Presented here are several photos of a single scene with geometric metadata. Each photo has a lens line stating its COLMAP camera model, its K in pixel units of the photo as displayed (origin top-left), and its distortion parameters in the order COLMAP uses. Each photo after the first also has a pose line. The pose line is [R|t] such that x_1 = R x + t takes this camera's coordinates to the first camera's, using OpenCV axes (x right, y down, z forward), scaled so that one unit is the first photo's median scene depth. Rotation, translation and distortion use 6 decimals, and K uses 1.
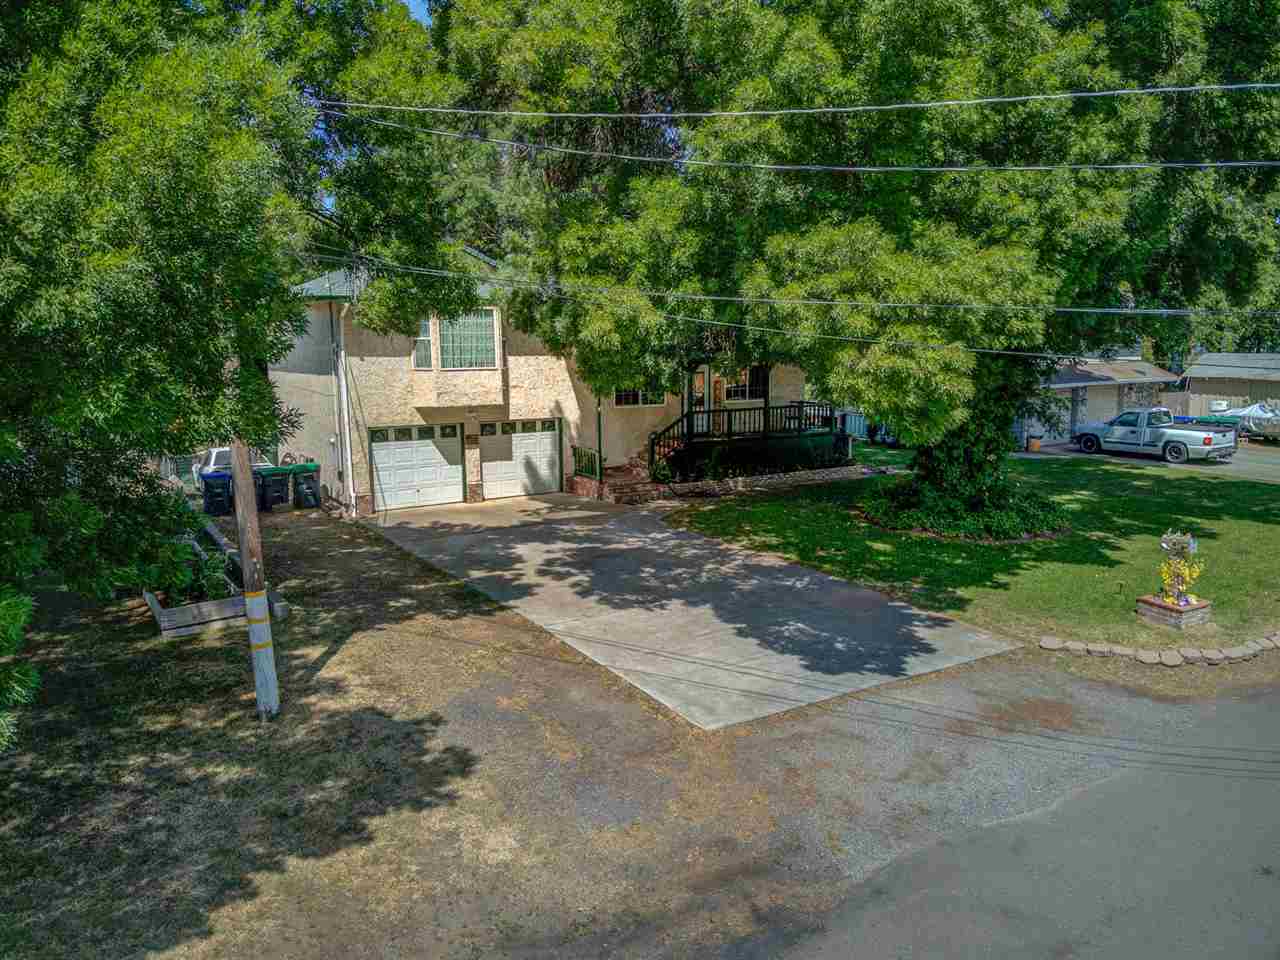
lens RADIAL K [[916.3, 0, 641.5], [0, 916.3, 464.2], [0, 0, 1]] dist [0.102743, -0.192727]
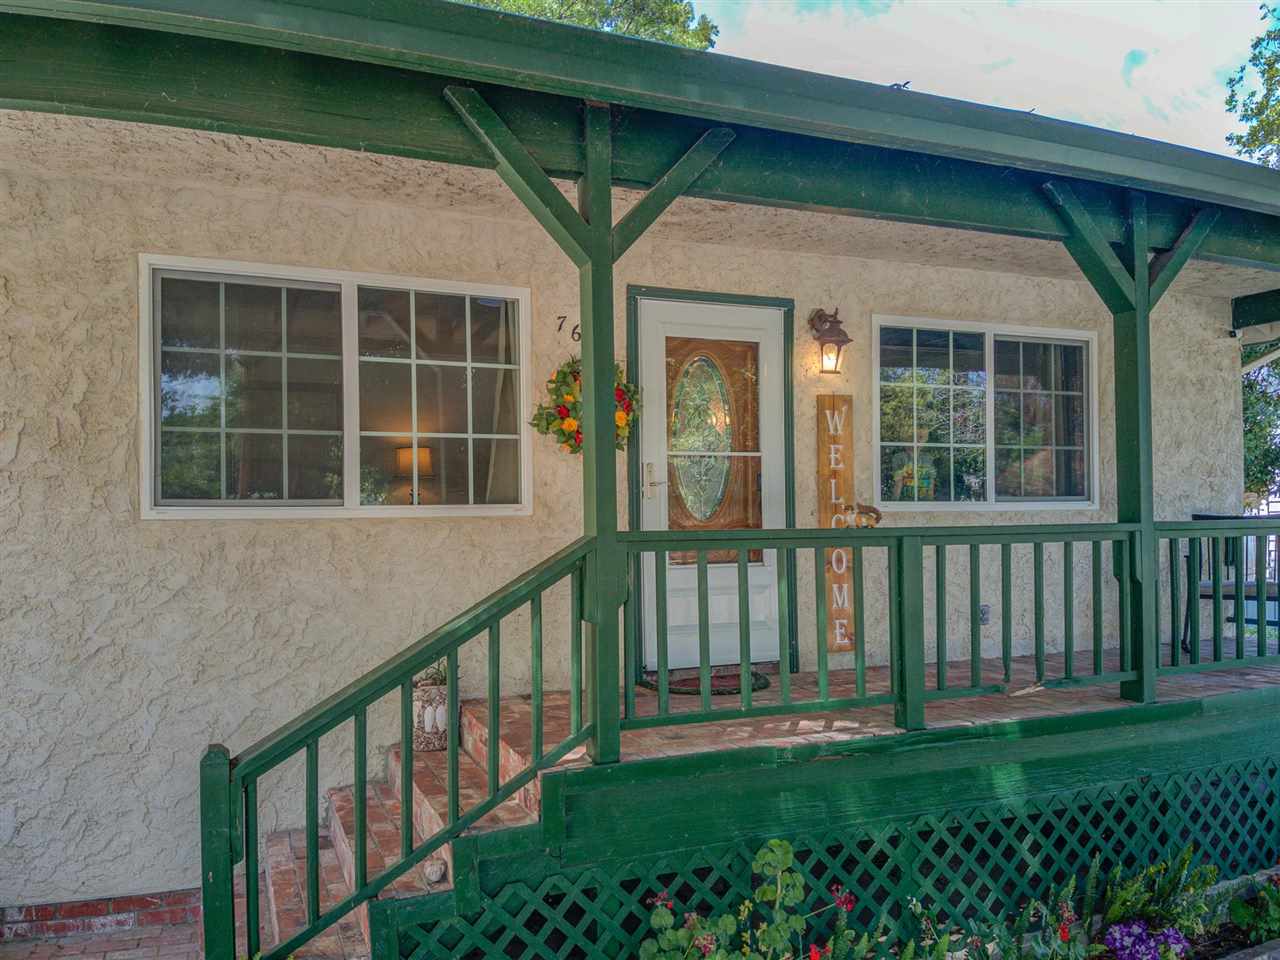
lens RADIAL K [[955.2, 0, 640.0], [0, 955.2, 480.0], [0, 0, 1]] dist [0.109798, -0.226457]
pose [[0.983196, -0.010246, -0.182267, 0.081004], [-0.017365, 0.988648, -0.149246, -0.042527], [0.181727, 0.149903, 0.971856, 0.822089]]
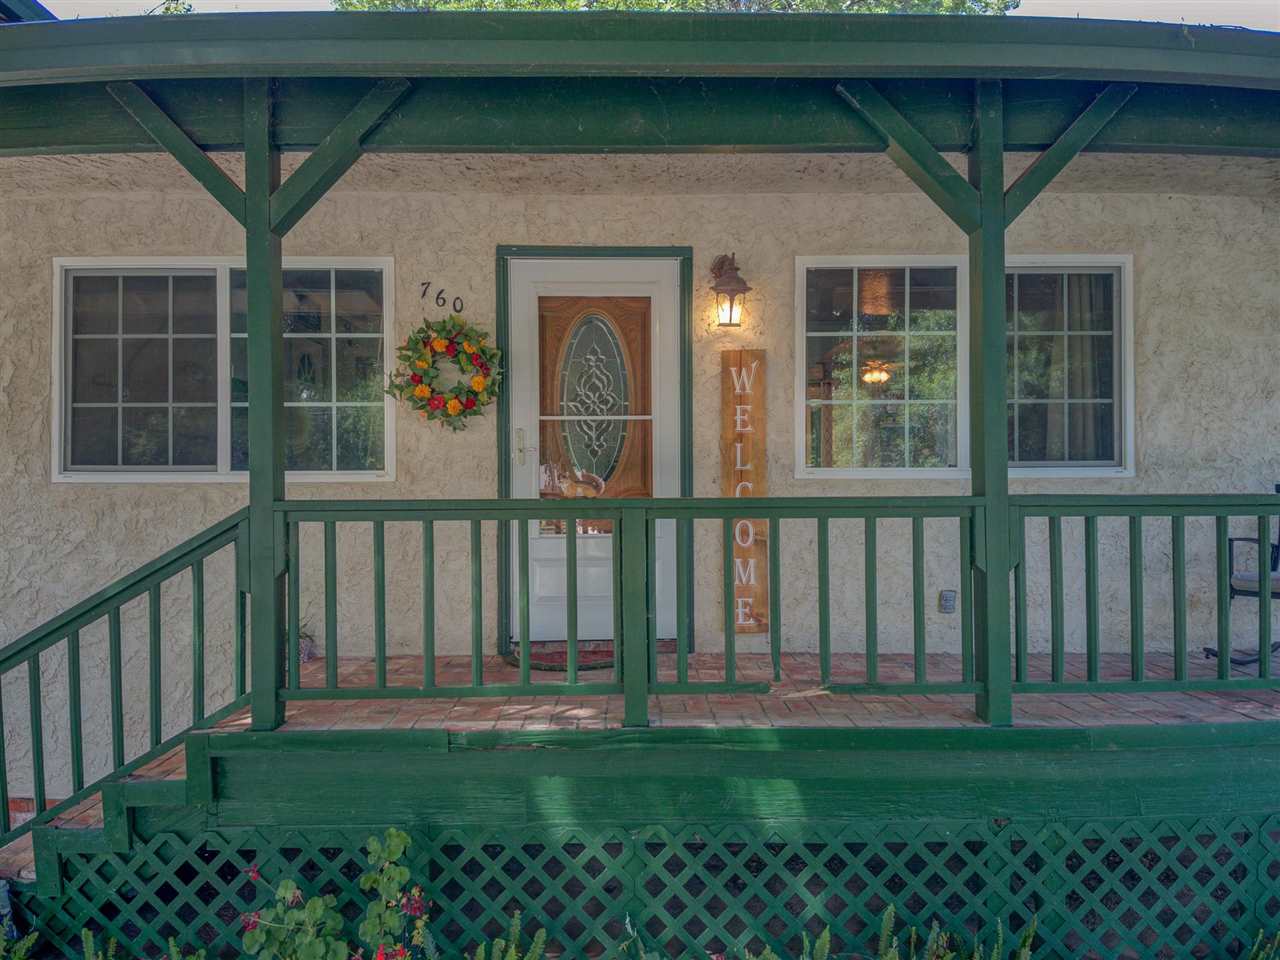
lens RADIAL K [[916.3, 0, 641.5], [0, 916.3, 464.2], [0, 0, 1]] dist [0.102743, -0.192727]
pose [[0.848645, -0.005666, -0.528933, 0.164816], [-0.062898, 0.991768, -0.111539, -0.049210], [0.525210, 0.127926, 0.841302, 0.871588]]
